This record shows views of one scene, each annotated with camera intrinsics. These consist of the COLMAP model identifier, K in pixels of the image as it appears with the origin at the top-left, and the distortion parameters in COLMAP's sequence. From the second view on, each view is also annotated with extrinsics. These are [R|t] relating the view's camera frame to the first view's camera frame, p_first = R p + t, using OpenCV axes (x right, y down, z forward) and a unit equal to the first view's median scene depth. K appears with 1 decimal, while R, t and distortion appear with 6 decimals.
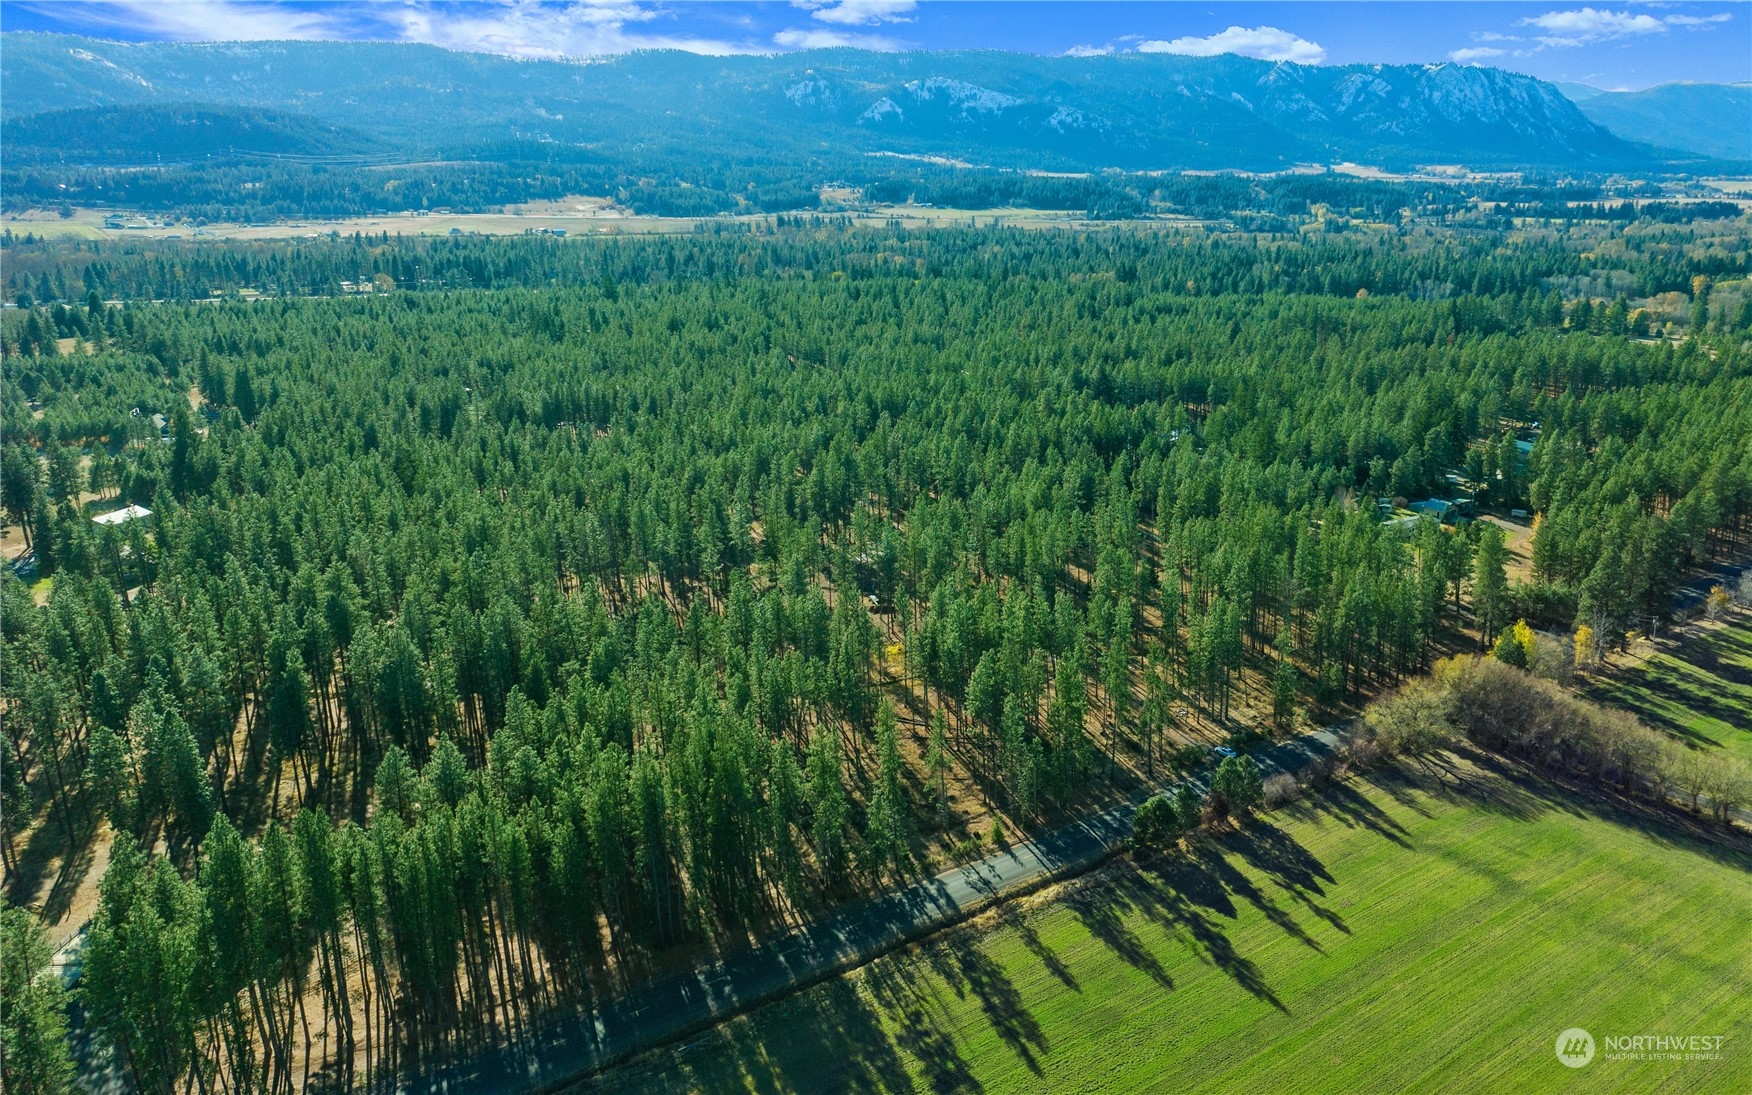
lens RADIAL K [[1472.6, 0, 902.9], [0, 1472.6, 547.2], [0, 0, 1]] dist [-0.037924, 0.051773]
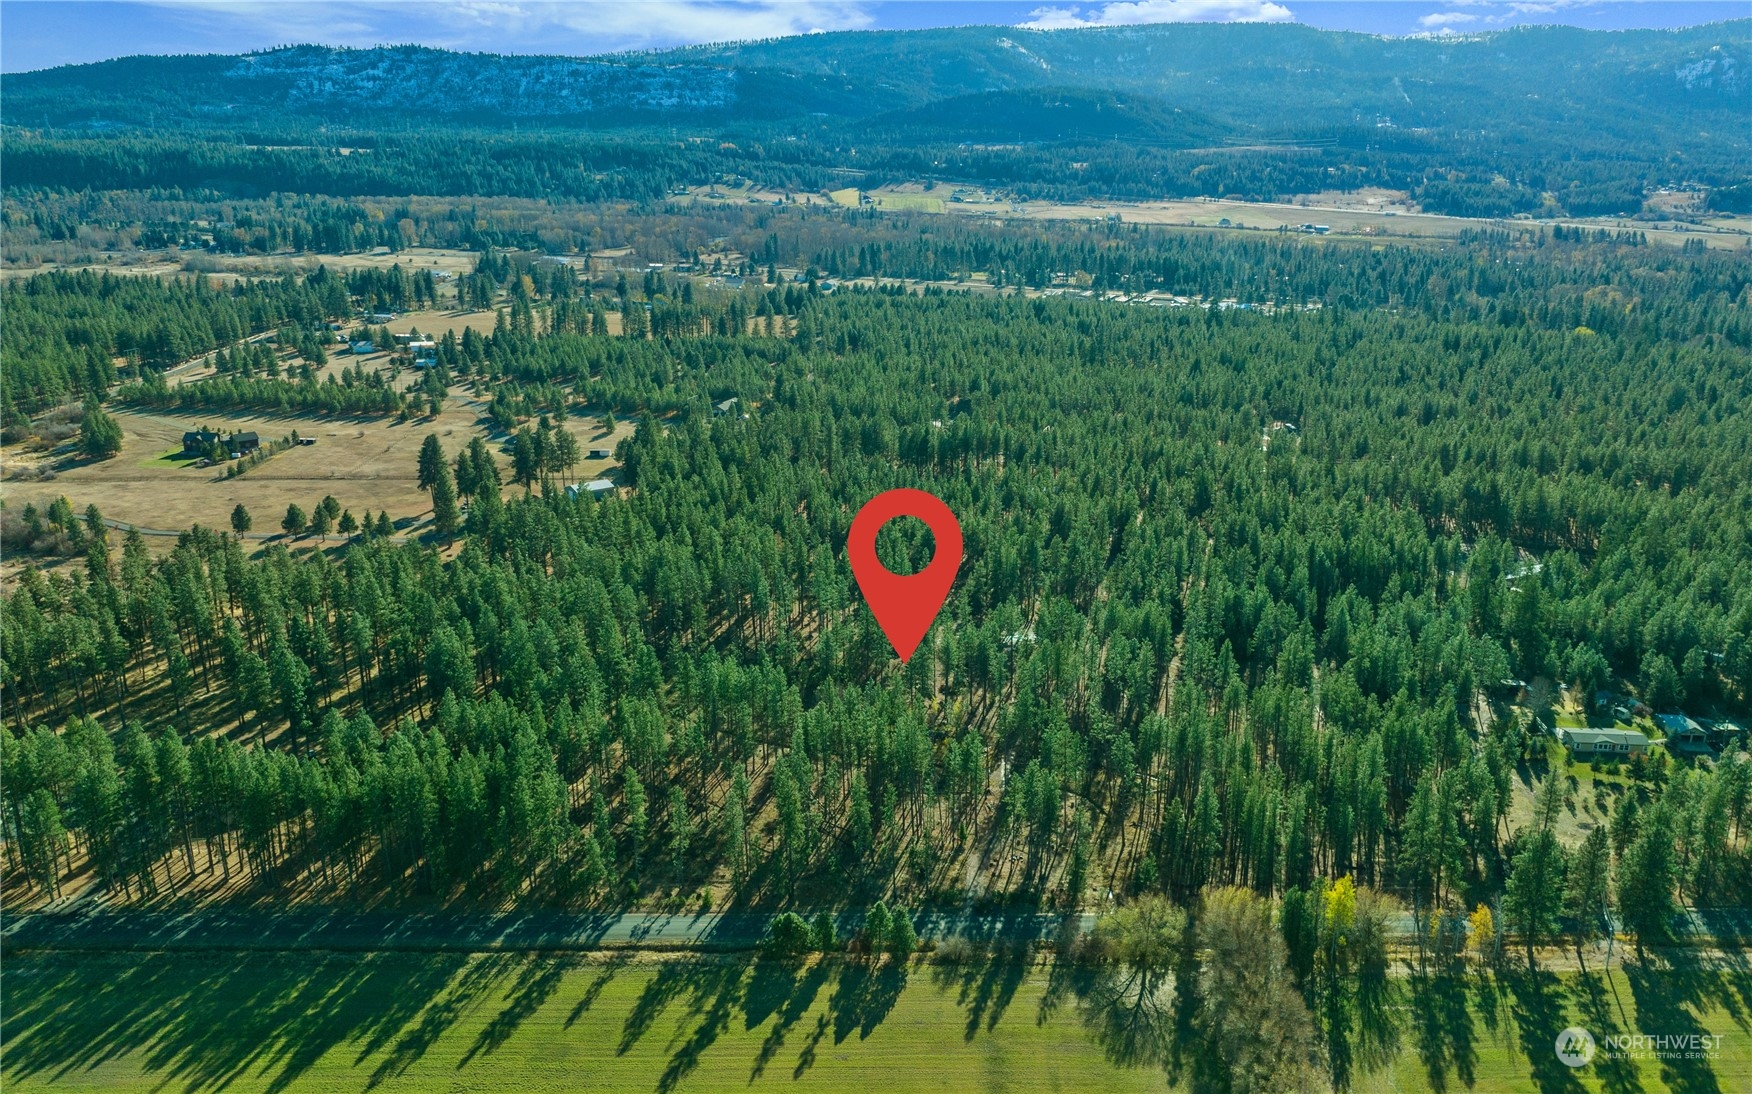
lens RADIAL K [[1472.6, 0, 902.9], [0, 1472.6, 546.7], [0, 0, 1]] dist [-0.037924, 0.051773]
pose [[0.790382, 0.189074, -0.582706, 0.698293], [-0.165587, 0.981711, 0.093939, -0.194479], [0.589811, 0.022241, 0.807235, 0.080863]]
